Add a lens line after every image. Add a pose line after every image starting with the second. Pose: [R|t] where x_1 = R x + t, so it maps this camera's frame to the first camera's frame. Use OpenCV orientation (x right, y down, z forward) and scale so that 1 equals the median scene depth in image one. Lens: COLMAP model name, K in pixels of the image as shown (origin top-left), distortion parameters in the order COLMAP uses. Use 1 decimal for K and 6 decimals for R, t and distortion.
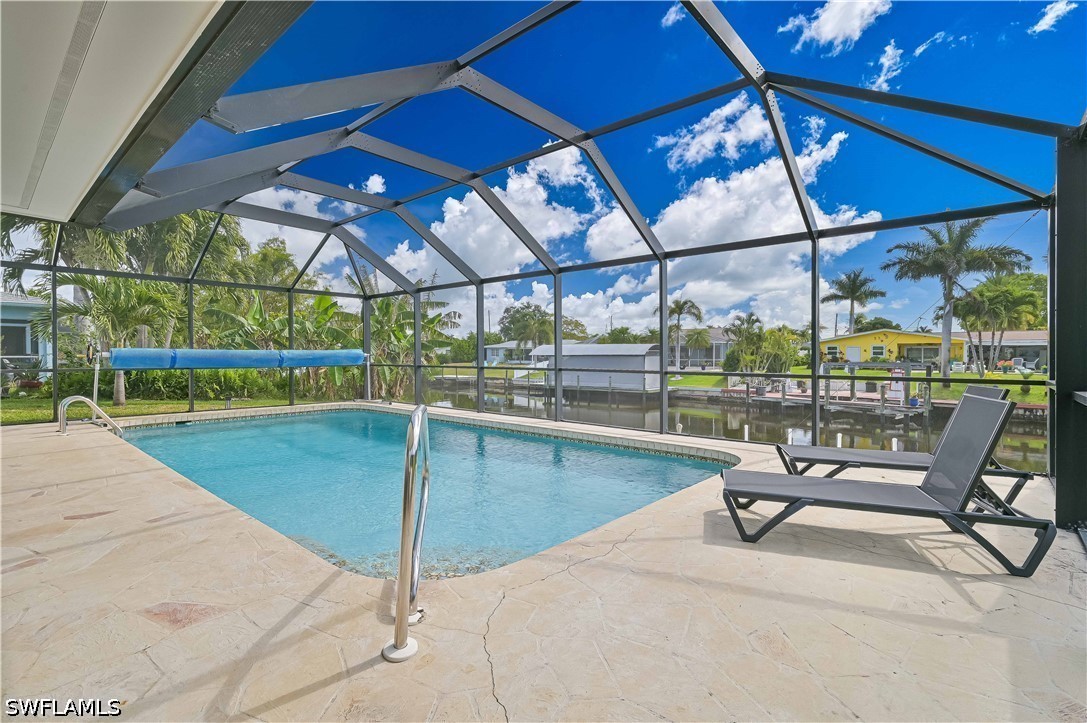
lens RADIAL K [[502.1, 0, 543.5], [0, 502.1, 361.5], [0, 0, 1]] dist [0.001442, -0.000066]
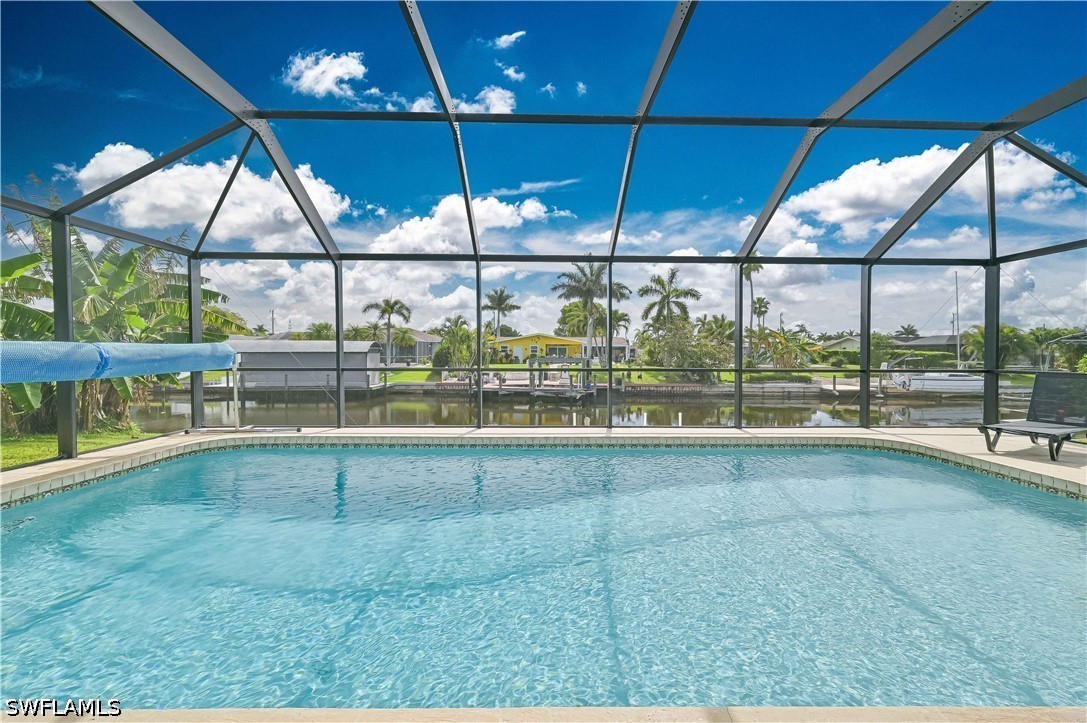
lens RADIAL K [[442.9, 0, 543.5], [0, 442.9, 361.5], [0, 0, 1]] dist [-0.021796, -0.000041]
pose [[0.740594, -0.013073, 0.671826, -0.130530], [0.006727, 0.999905, 0.012042, -0.003010], [-0.671919, -0.004399, 0.740611, 0.105945]]
